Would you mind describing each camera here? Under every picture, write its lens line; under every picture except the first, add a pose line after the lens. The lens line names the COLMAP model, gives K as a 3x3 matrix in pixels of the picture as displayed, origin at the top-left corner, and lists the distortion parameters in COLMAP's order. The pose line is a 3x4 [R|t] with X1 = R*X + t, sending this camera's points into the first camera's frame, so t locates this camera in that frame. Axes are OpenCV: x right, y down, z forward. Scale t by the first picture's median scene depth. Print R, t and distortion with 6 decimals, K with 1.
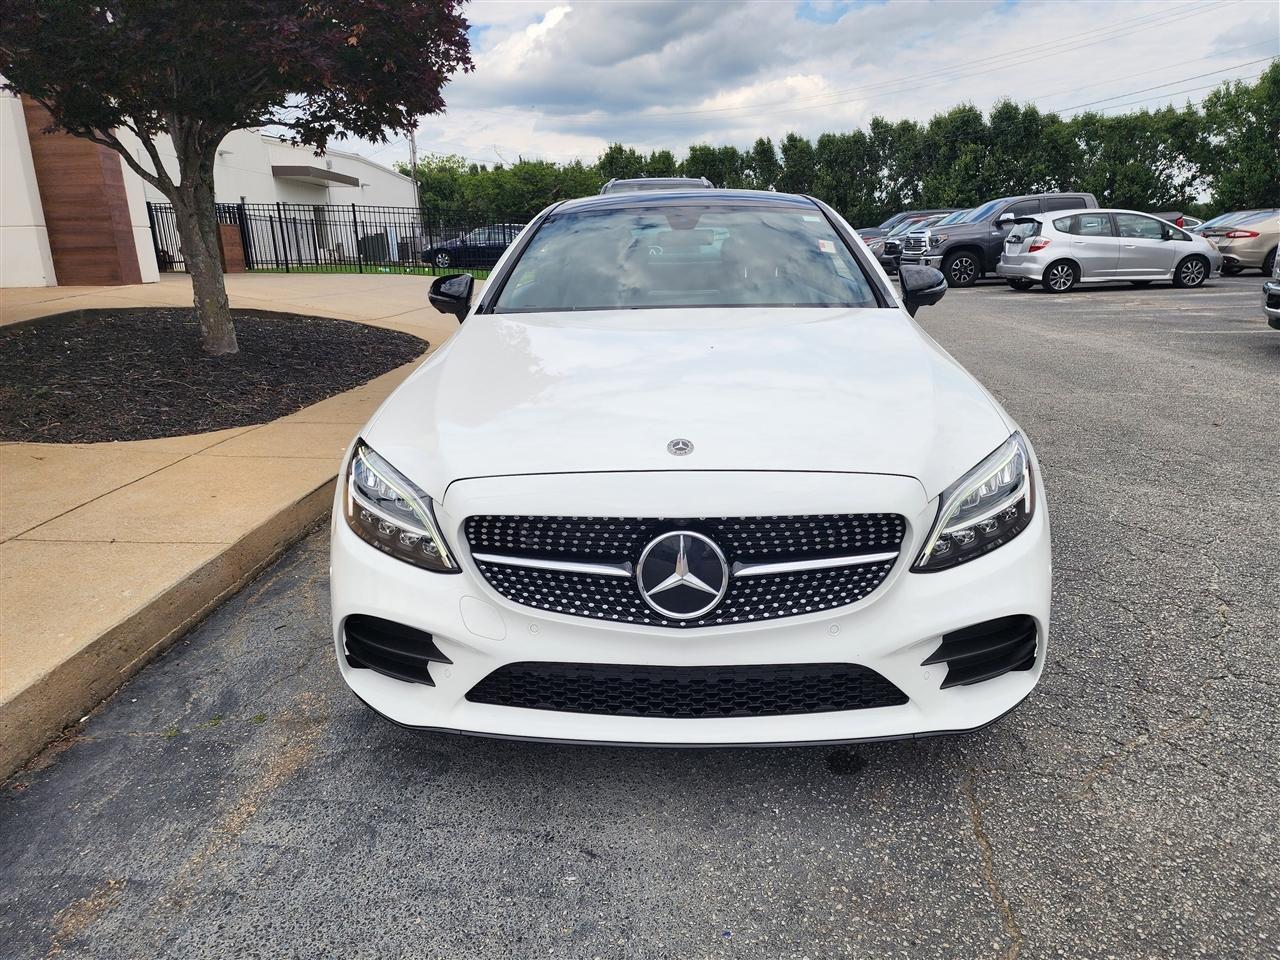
lens RADIAL K [[840.1, 0, 640.0], [0, 840.1, 480.0], [0, 0, 1]] dist [0.065749, -0.059262]
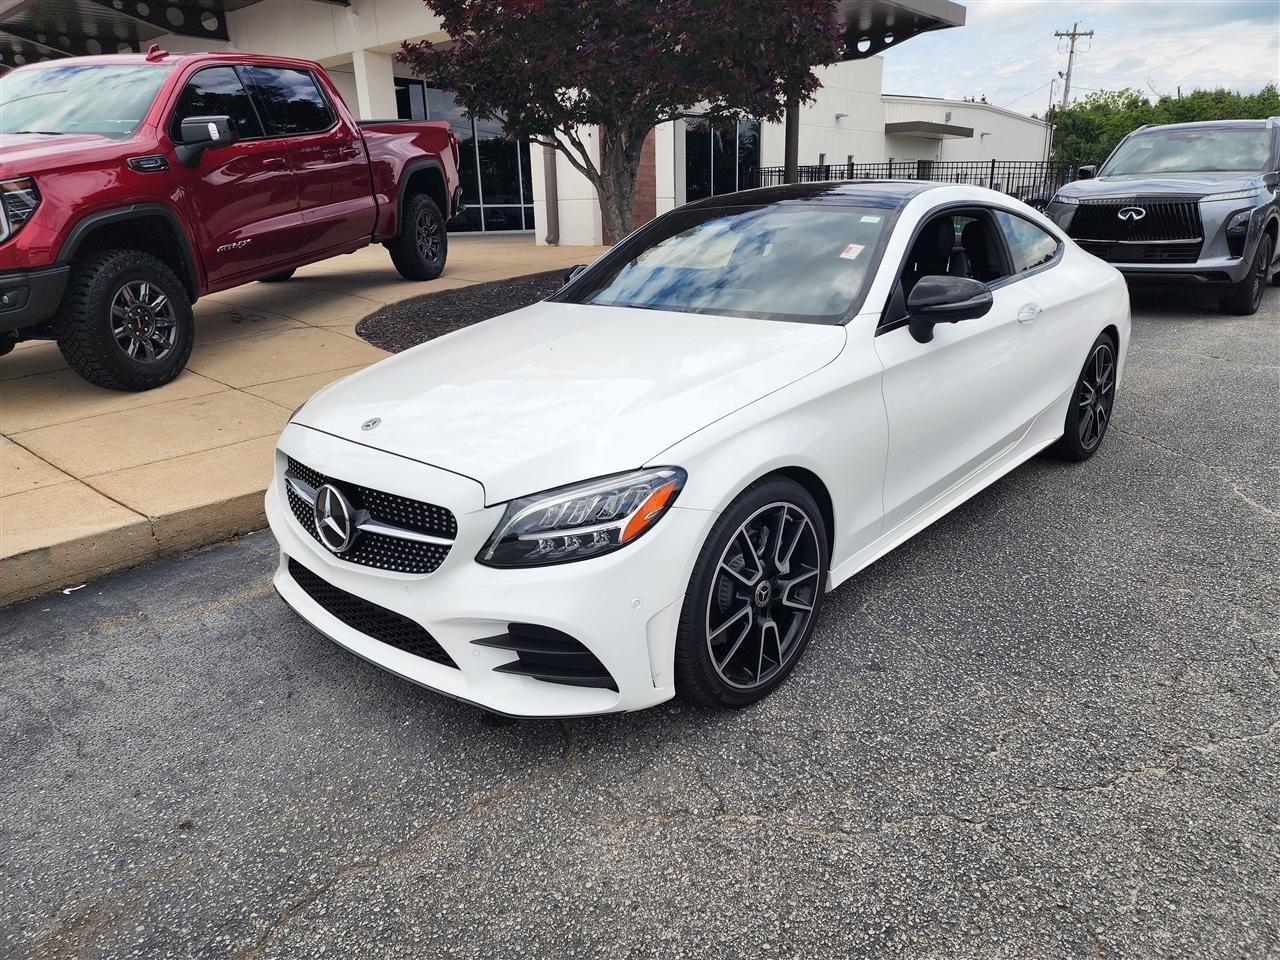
lens RADIAL K [[840.1, 0, 640.0], [0, 840.1, 480.0], [0, 0, 1]] dist [0.065749, -0.059262]
pose [[0.767149, 0.193984, -0.611435, 0.368531], [-0.161514, 0.980882, 0.108549, -0.050930], [0.620803, 0.015482, 0.783814, 0.072342]]
